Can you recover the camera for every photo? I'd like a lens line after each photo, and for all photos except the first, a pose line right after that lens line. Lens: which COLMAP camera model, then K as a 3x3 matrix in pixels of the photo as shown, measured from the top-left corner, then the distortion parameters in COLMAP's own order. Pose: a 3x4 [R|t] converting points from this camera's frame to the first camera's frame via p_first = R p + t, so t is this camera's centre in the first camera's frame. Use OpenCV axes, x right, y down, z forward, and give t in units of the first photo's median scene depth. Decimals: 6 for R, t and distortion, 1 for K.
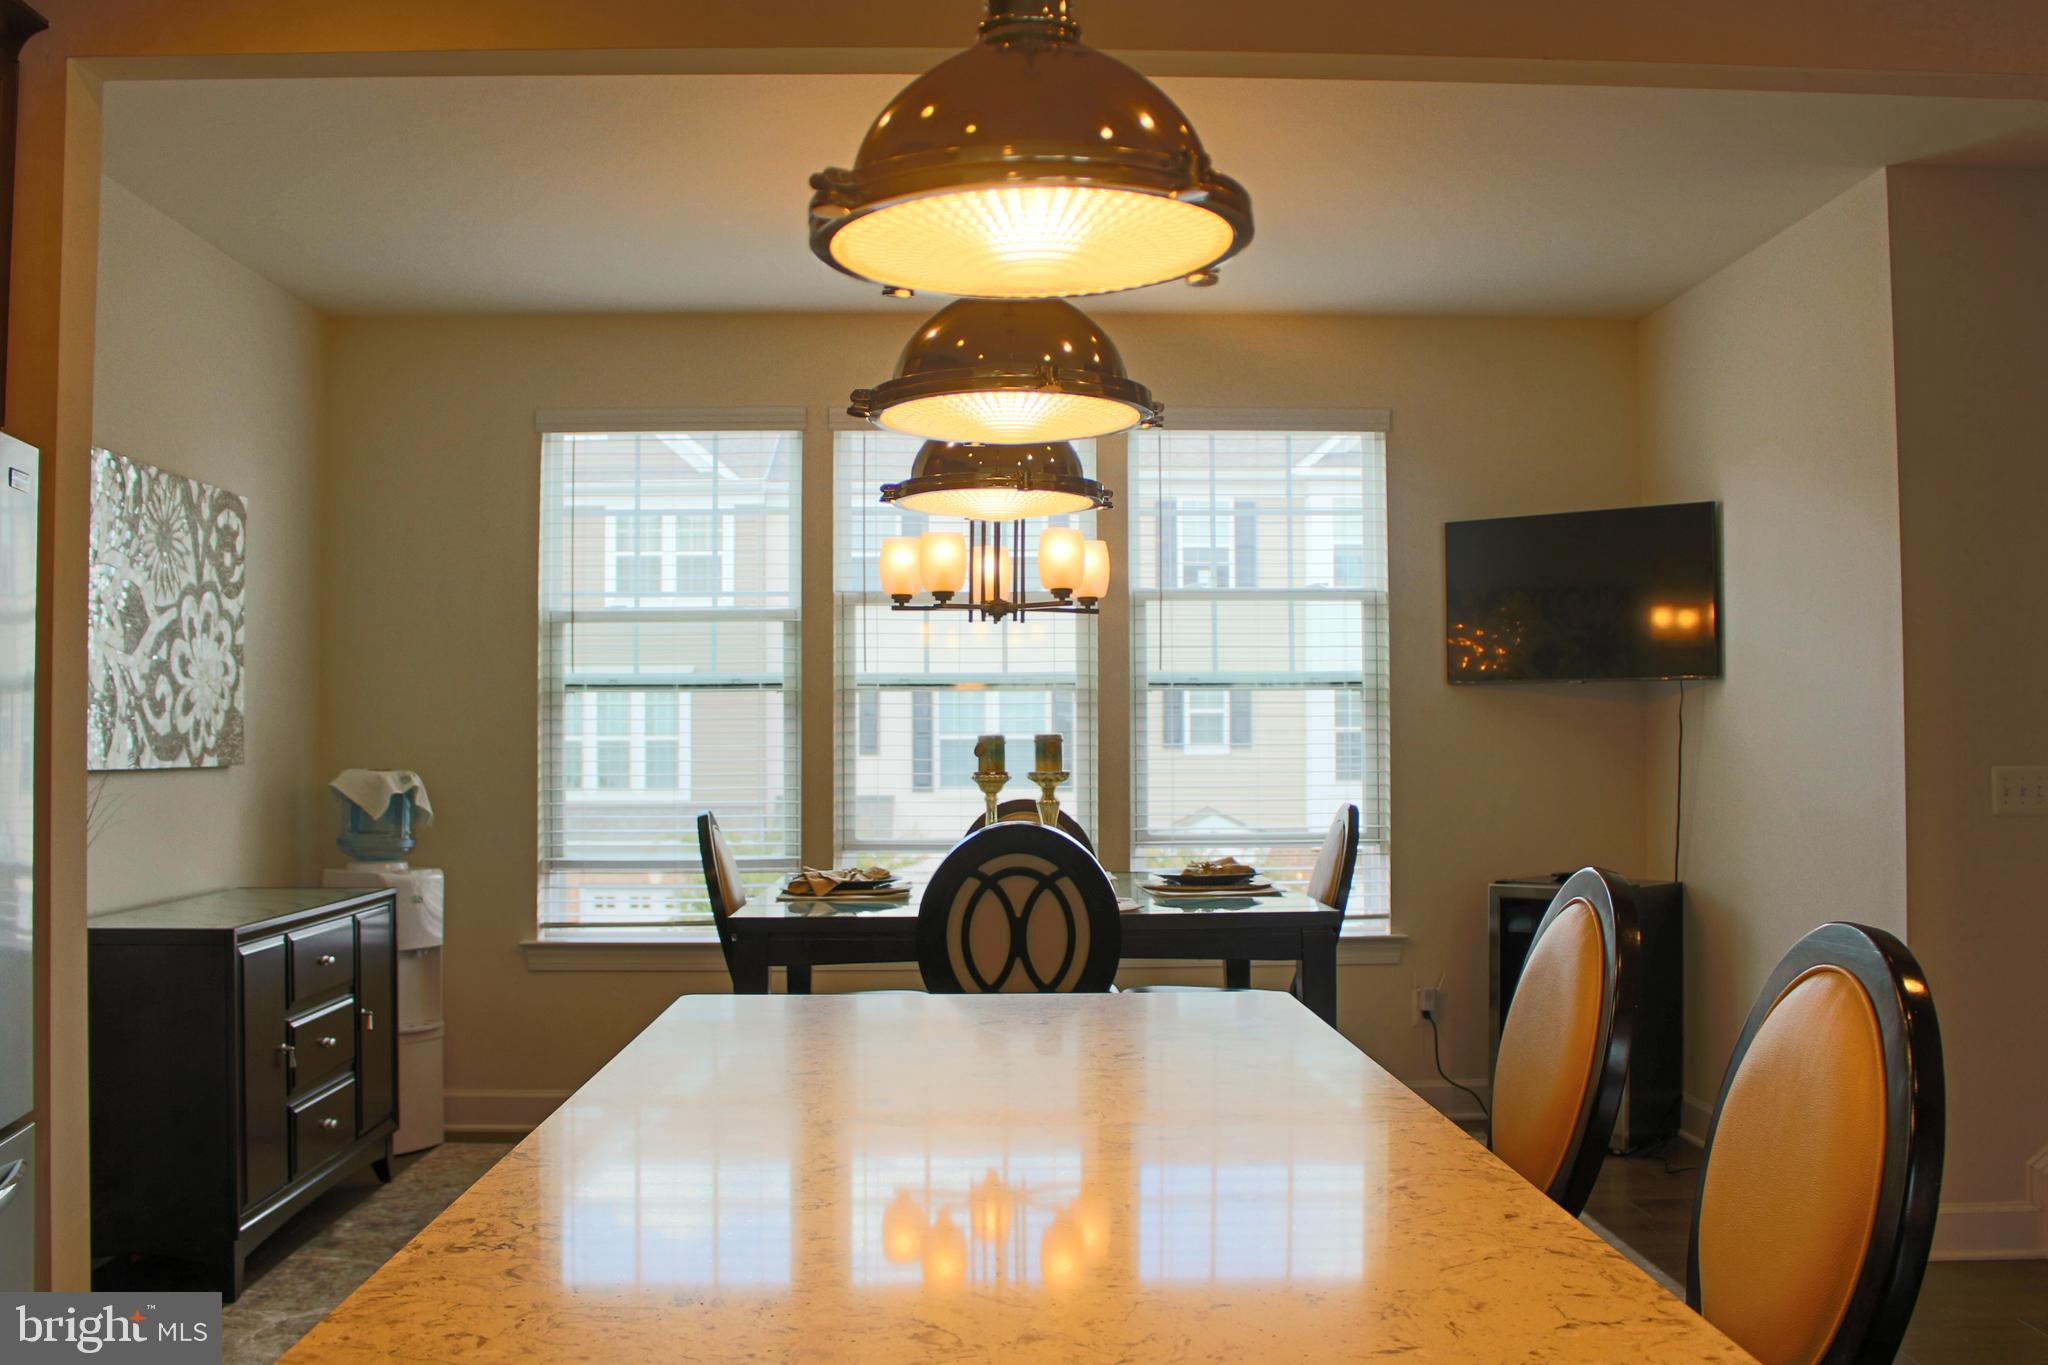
lens RADIAL K [[1918.2, 0, 1054.4], [0, 1918.2, 686.5], [0, 0, 1]] dist [-0.167852, 0.180752]
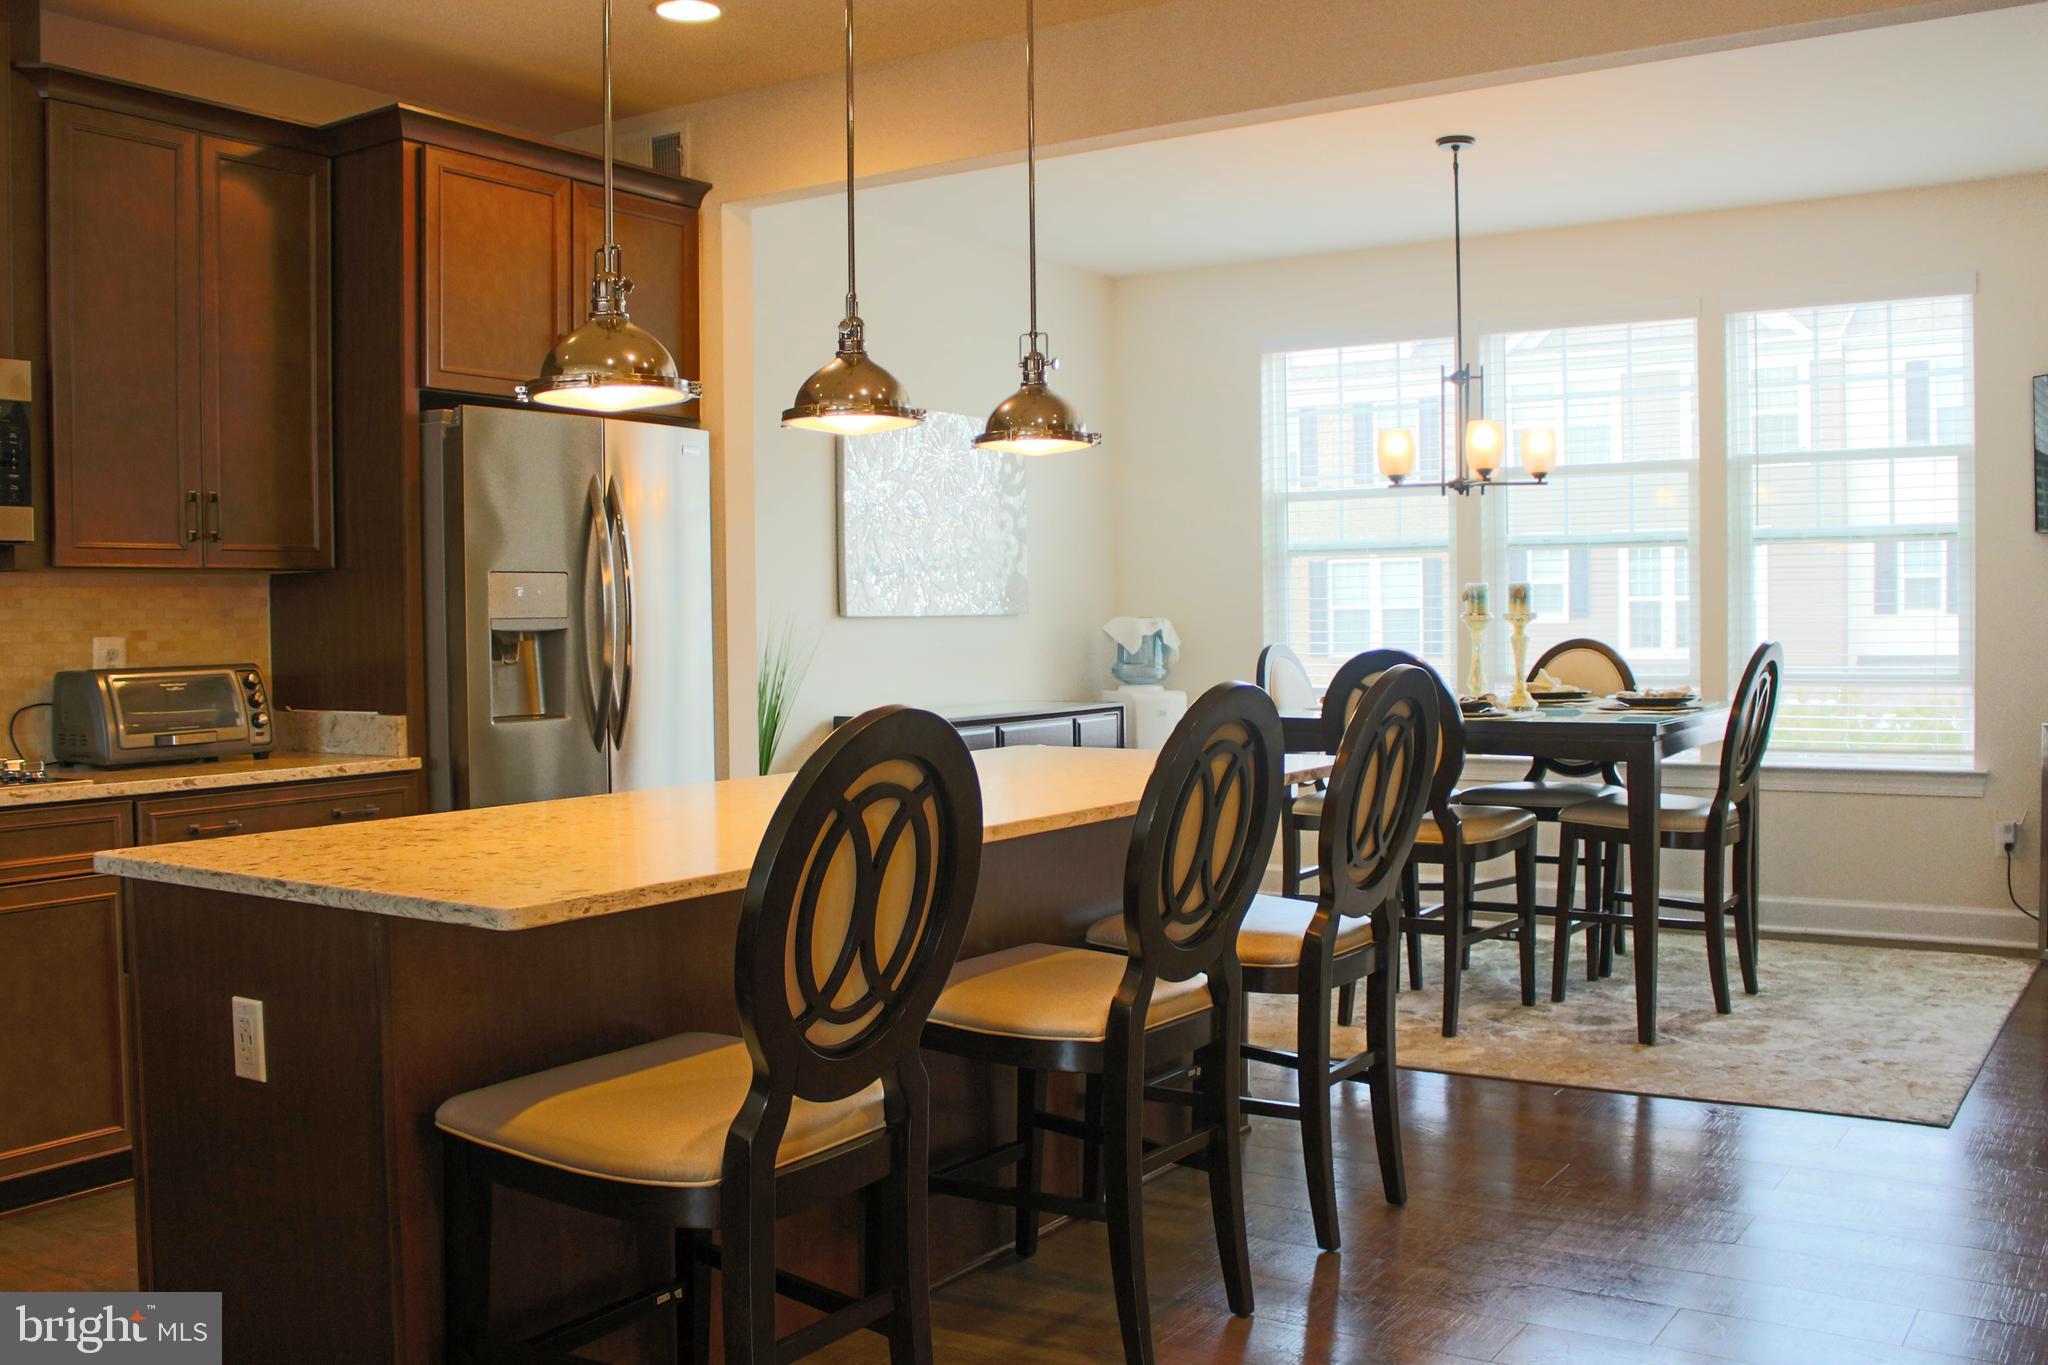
lens RADIAL K [[1918.2, 0, 1054.4], [0, 1918.2, 686.5], [0, 0, 1]] dist [-0.167852, 0.180752]
pose [[0.815752, 0.017303, -0.578143, 0.382753], [0.026438, 0.997392, 0.067154, 0.000121], [0.577797, -0.070066, 0.813167, -0.150831]]
